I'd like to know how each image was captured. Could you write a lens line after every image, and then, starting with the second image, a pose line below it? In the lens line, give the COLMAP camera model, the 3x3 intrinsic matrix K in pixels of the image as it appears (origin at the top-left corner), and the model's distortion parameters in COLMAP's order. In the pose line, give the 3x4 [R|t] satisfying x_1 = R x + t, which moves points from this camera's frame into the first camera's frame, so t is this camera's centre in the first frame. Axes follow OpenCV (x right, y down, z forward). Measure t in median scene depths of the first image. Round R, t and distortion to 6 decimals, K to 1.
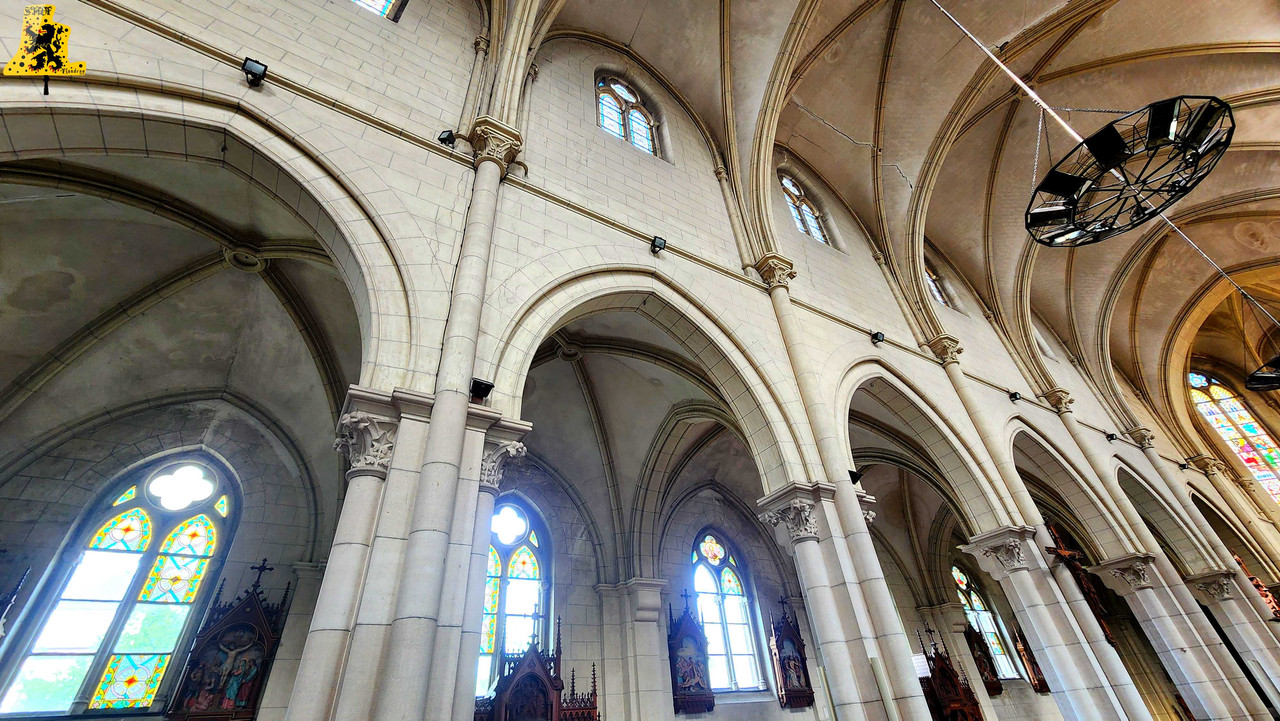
lens RADIAL K [[522.7, 0, 642.3], [0, 522.7, 353.8], [0, 0, 1]] dist [-0.001095, 0.000056]
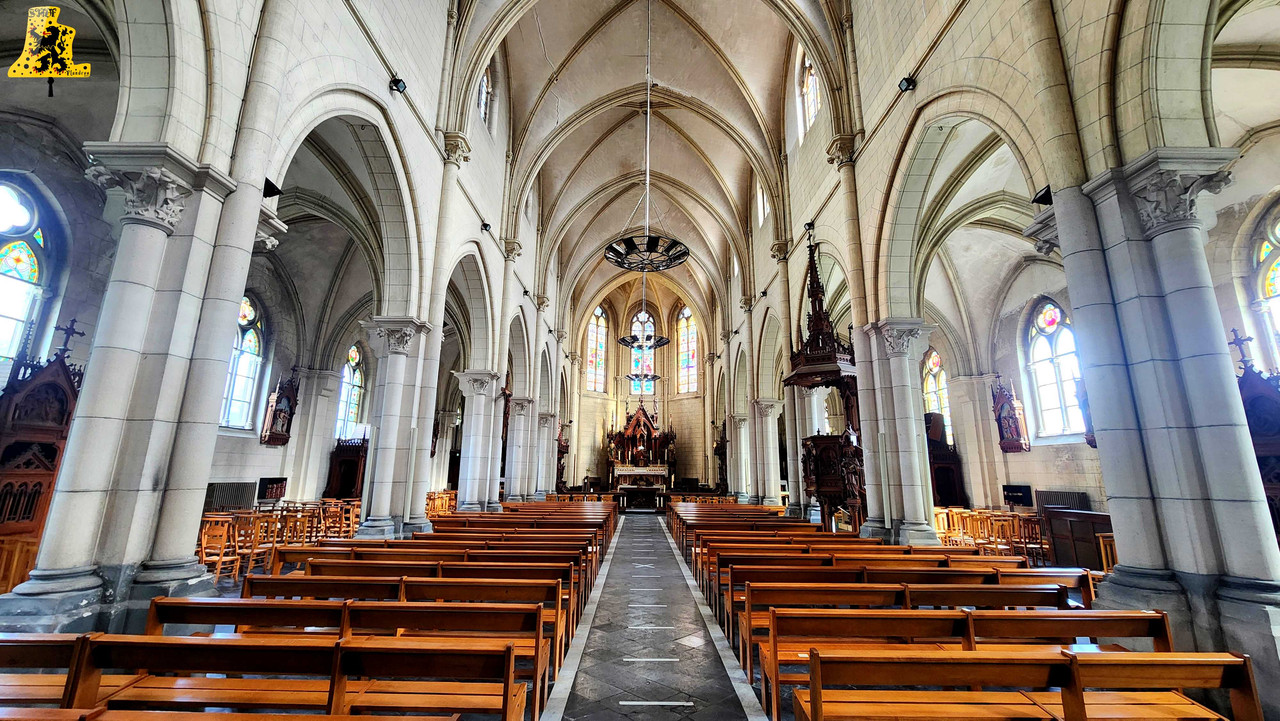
lens RADIAL K [[522.7, 0, 639.3], [0, 522.7, 358.0], [0, 0, 1]] dist [-0.001095, 0.000056]
pose [[0.515802, 0.263167, 0.815286, -0.306502], [-0.555386, 0.827307, 0.084325, -0.074268], [-0.652300, -0.496293, 0.572886, -0.161950]]
